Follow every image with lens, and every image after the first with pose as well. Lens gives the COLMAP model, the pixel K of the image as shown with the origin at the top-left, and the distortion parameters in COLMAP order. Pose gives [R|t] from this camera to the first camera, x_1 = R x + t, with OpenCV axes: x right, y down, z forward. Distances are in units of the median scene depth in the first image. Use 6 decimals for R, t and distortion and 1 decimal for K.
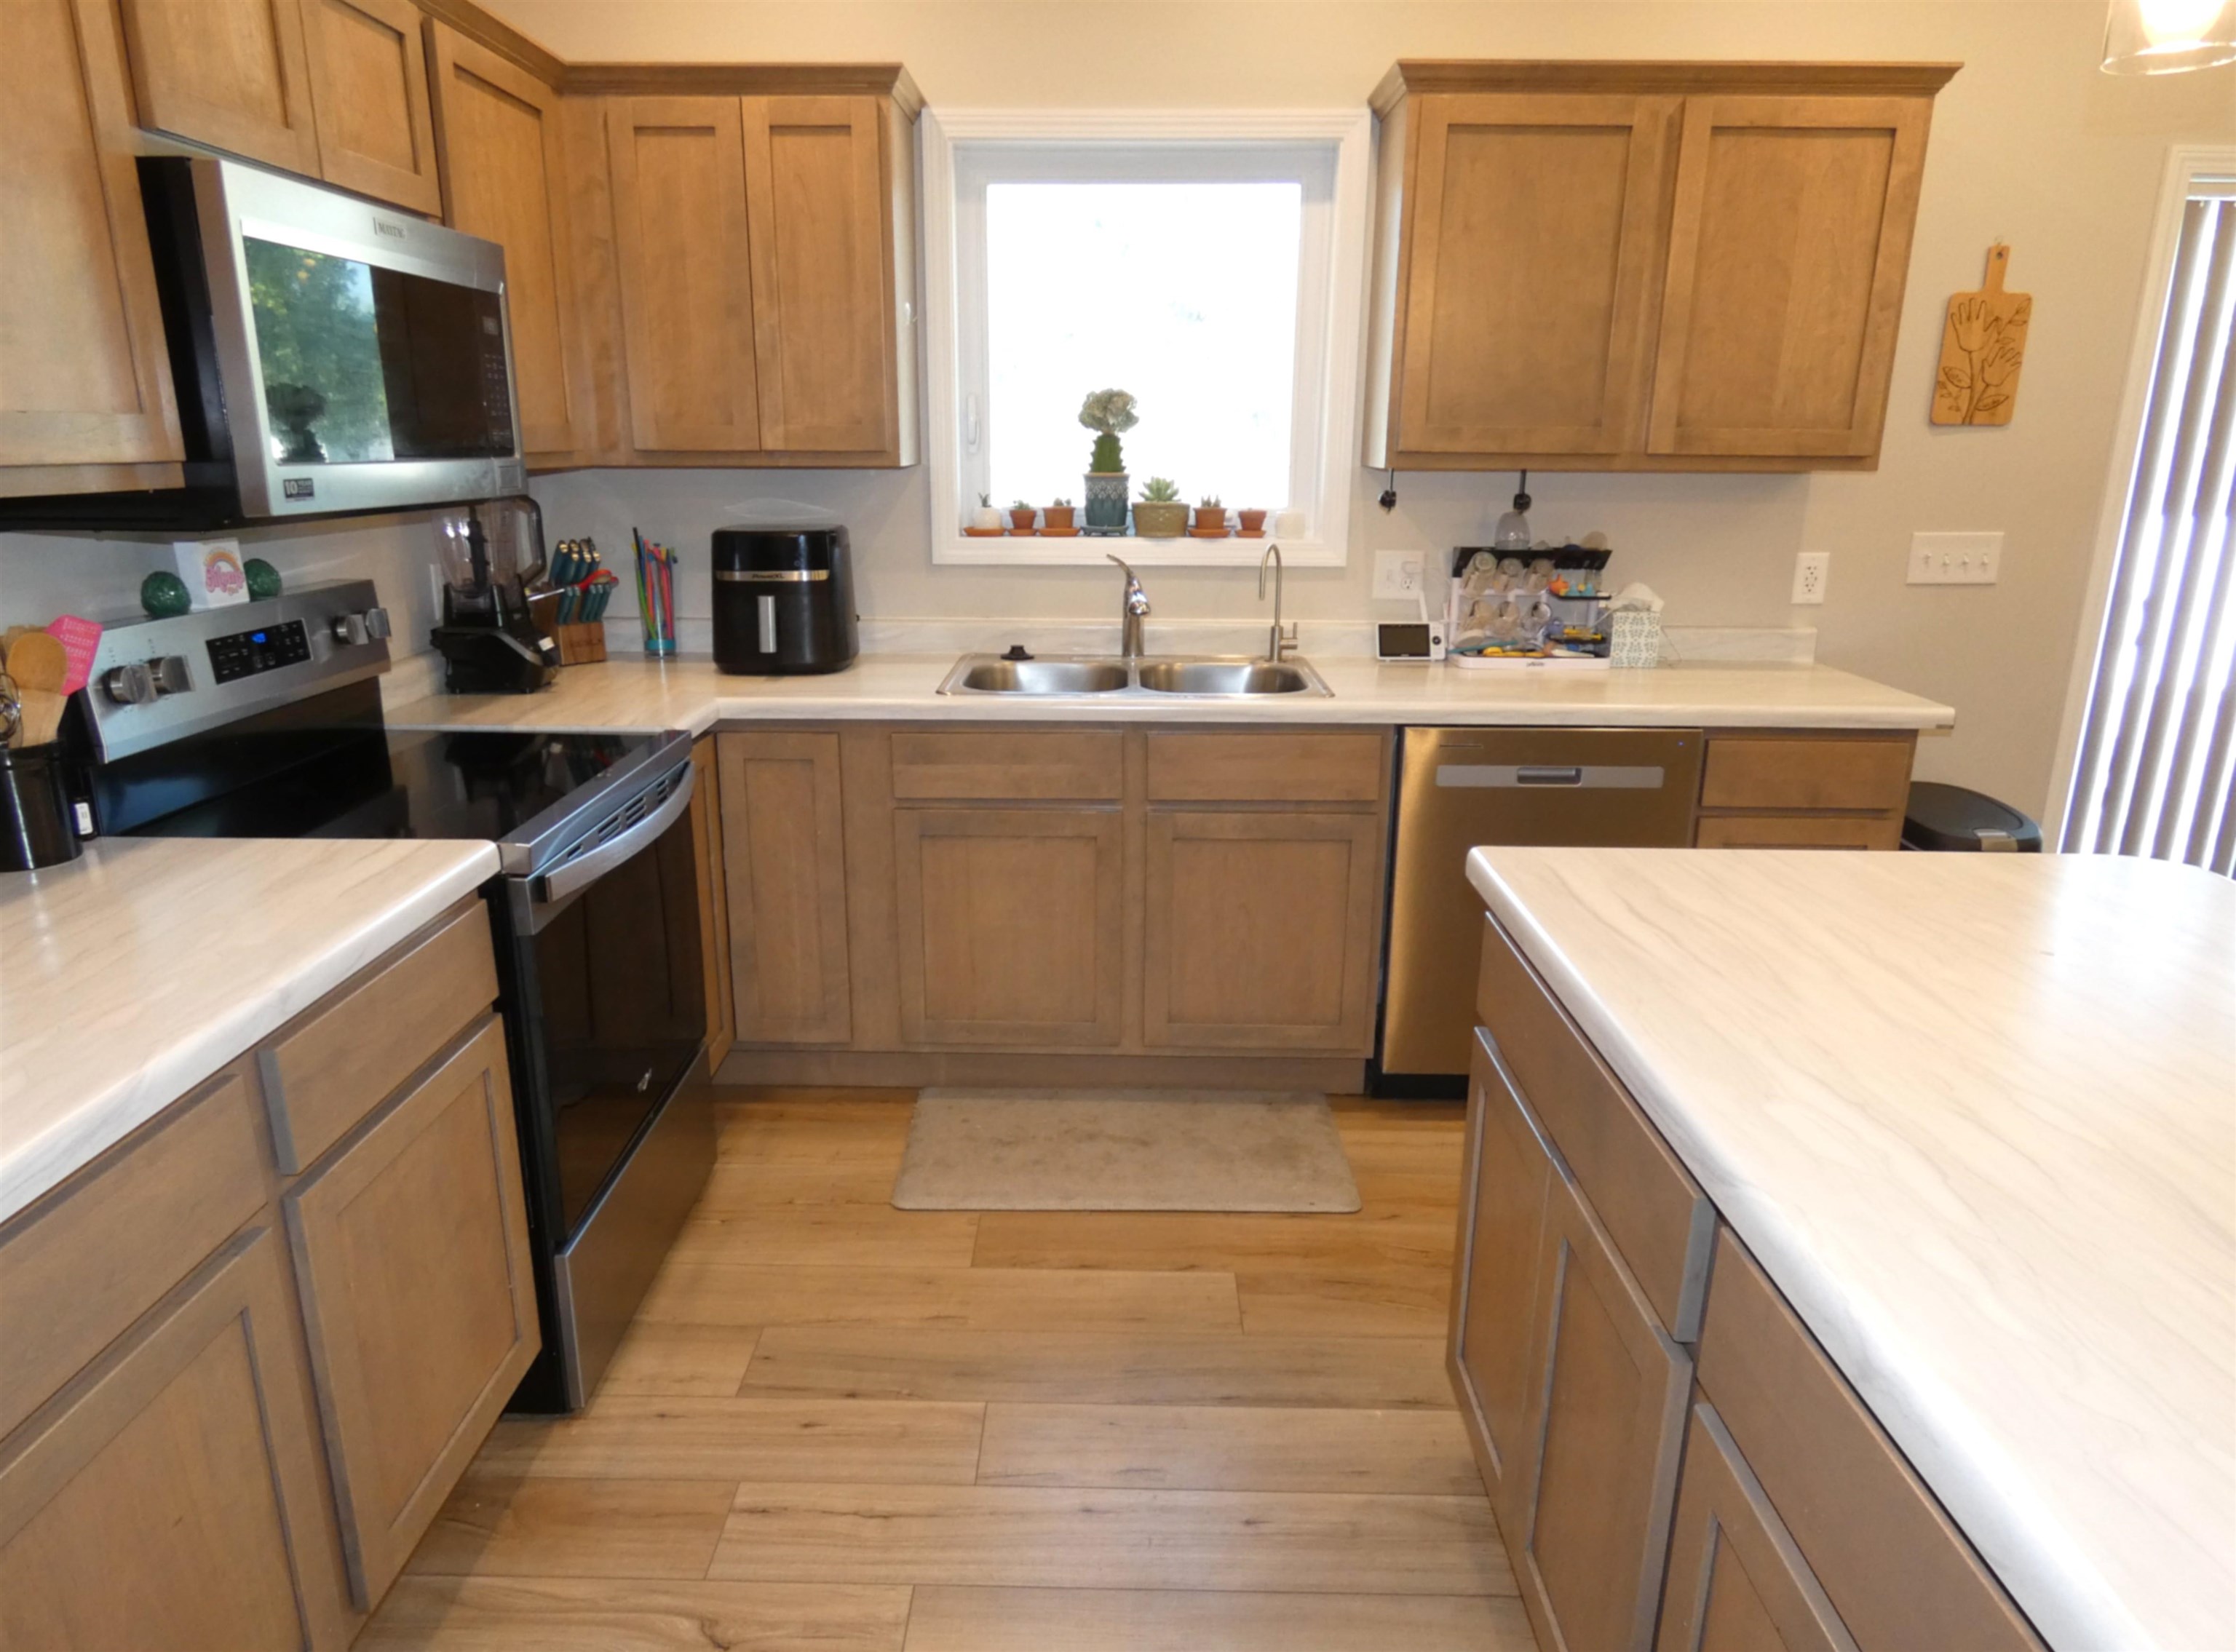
lens RADIAL K [[1475.3, 0, 1112.4], [0, 1475.3, 876.5], [0, 0, 1]] dist [0.001689, -0.000682]
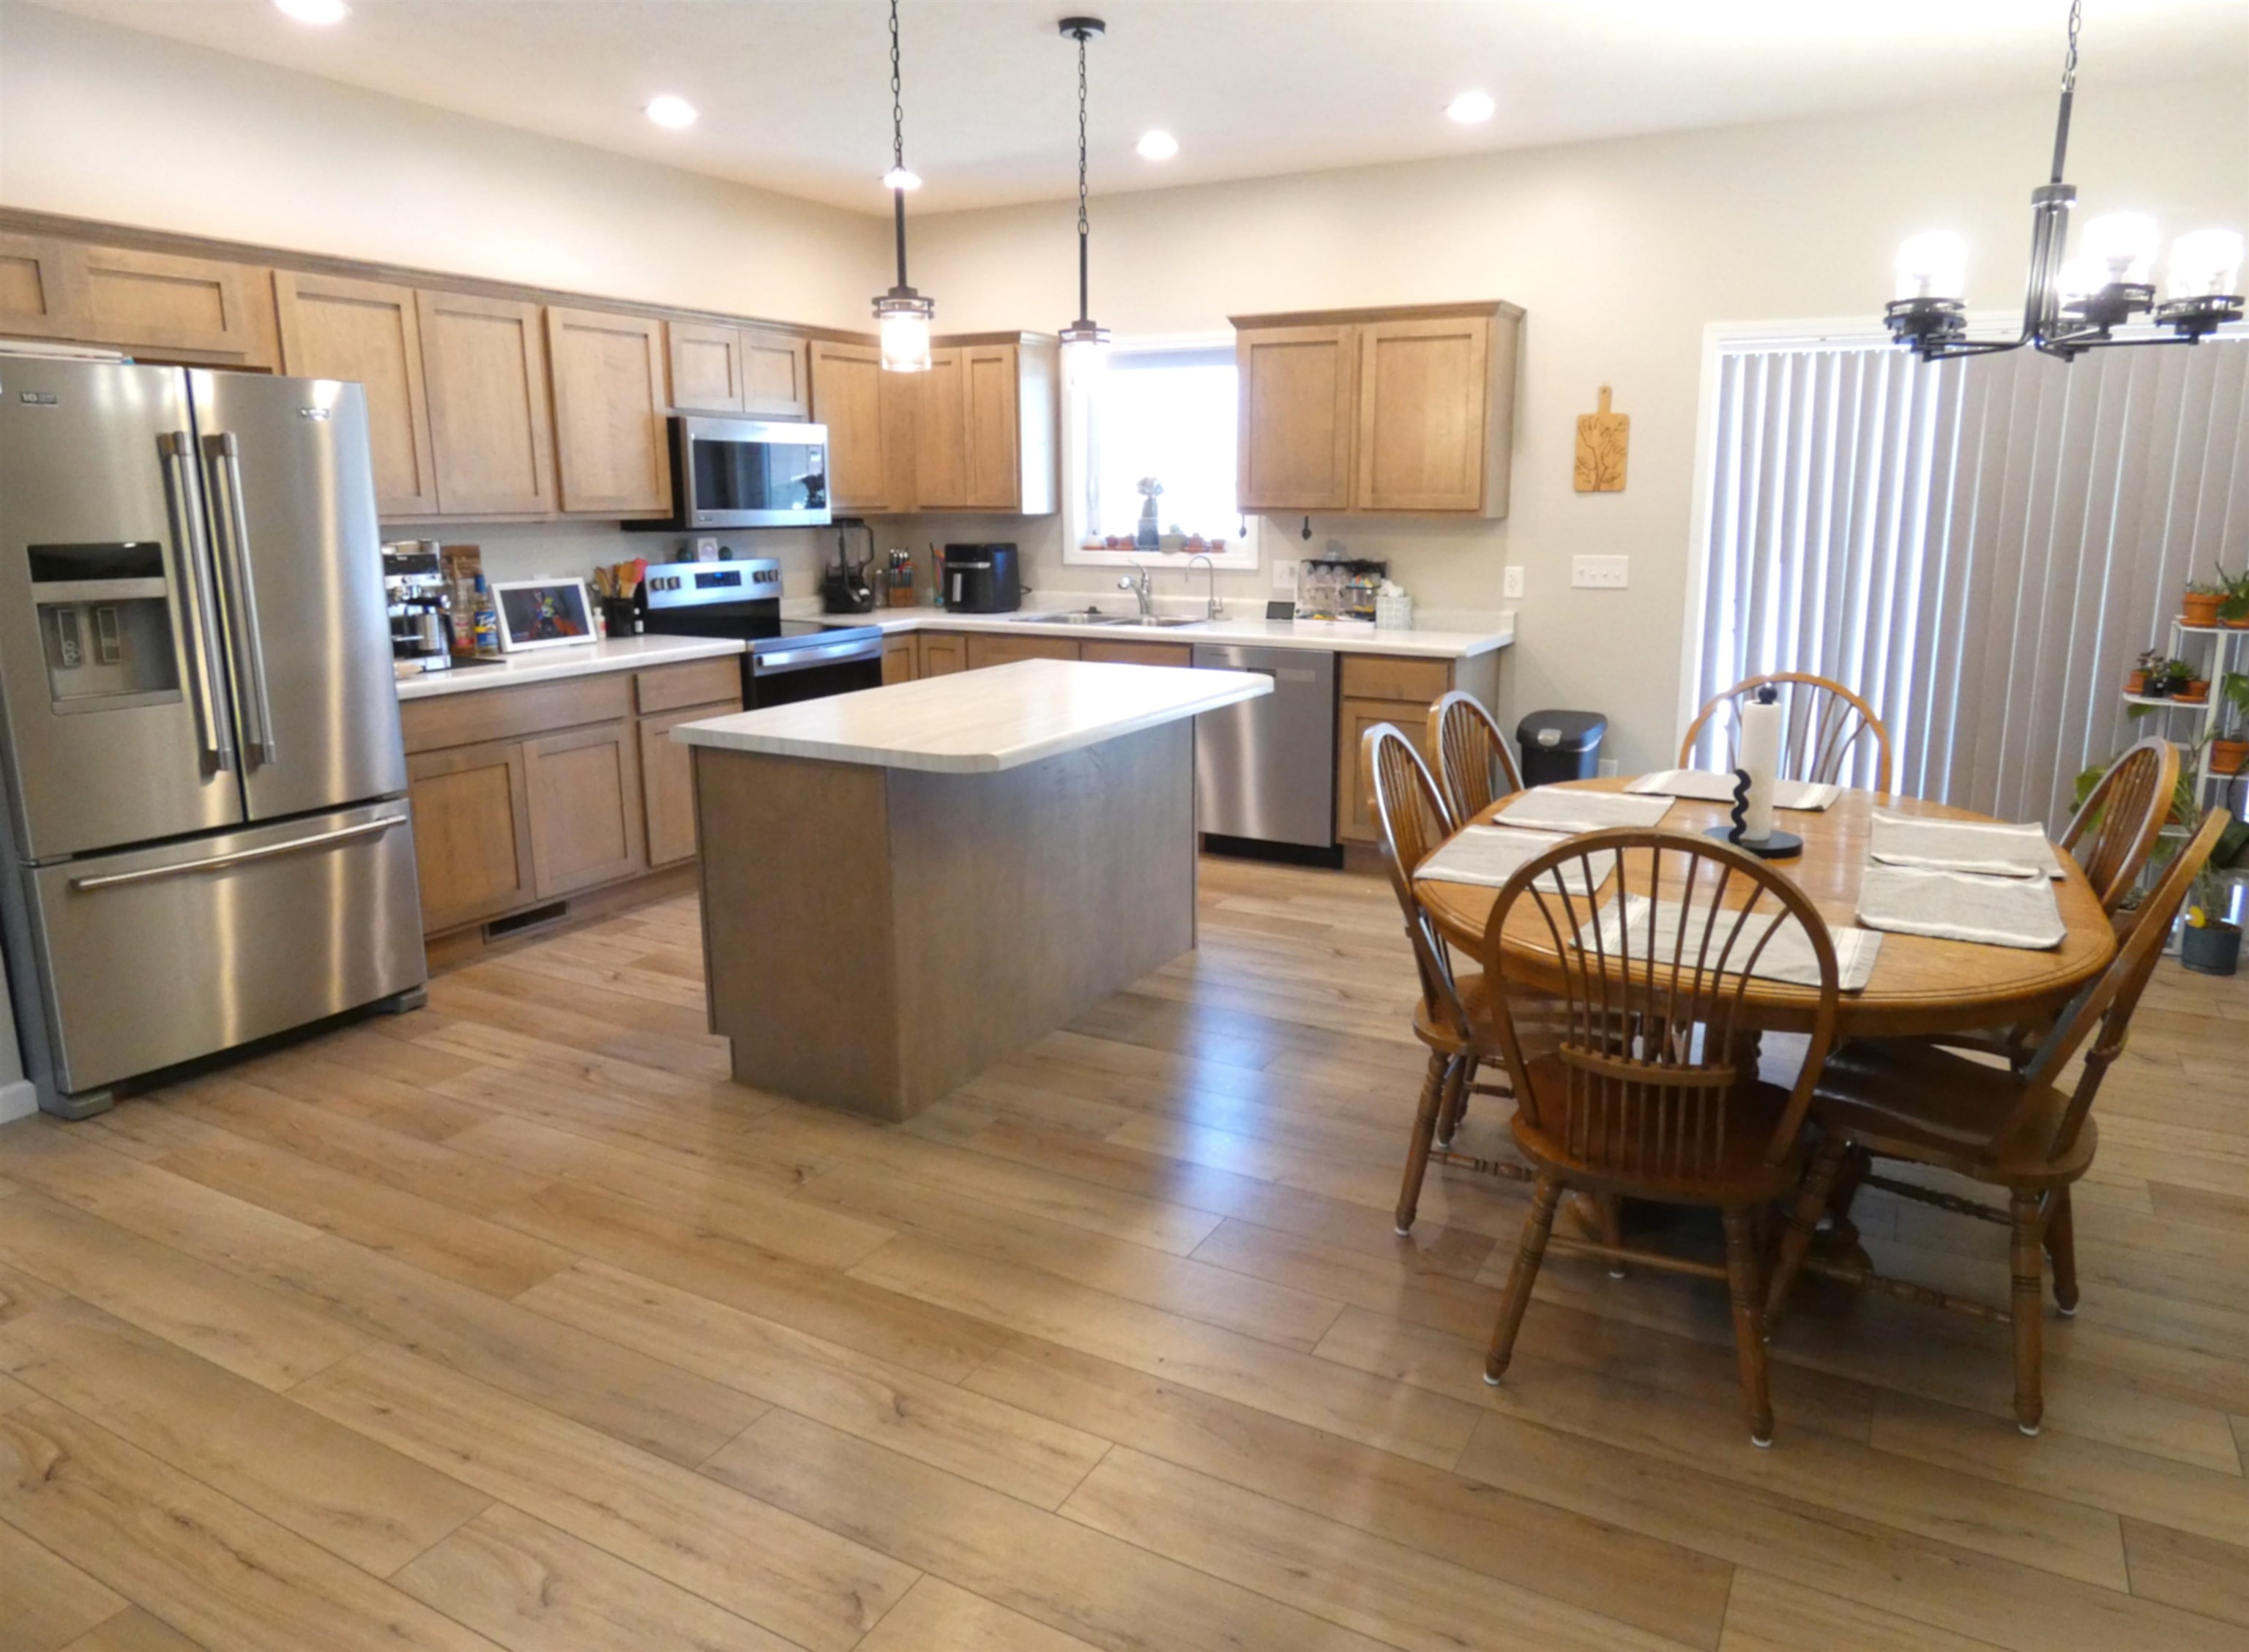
lens RADIAL K [[1462.8, 0, 1124.5], [0, 1462.8, 826.0], [0, 0, 1]] dist [-0.001785, -0.000585]
pose [[0.880297, 0.101360, -0.463469, 0.938808], [-0.133073, 0.990447, -0.036146, 0.200745], [0.455378, 0.093494, 0.885376, -0.674914]]
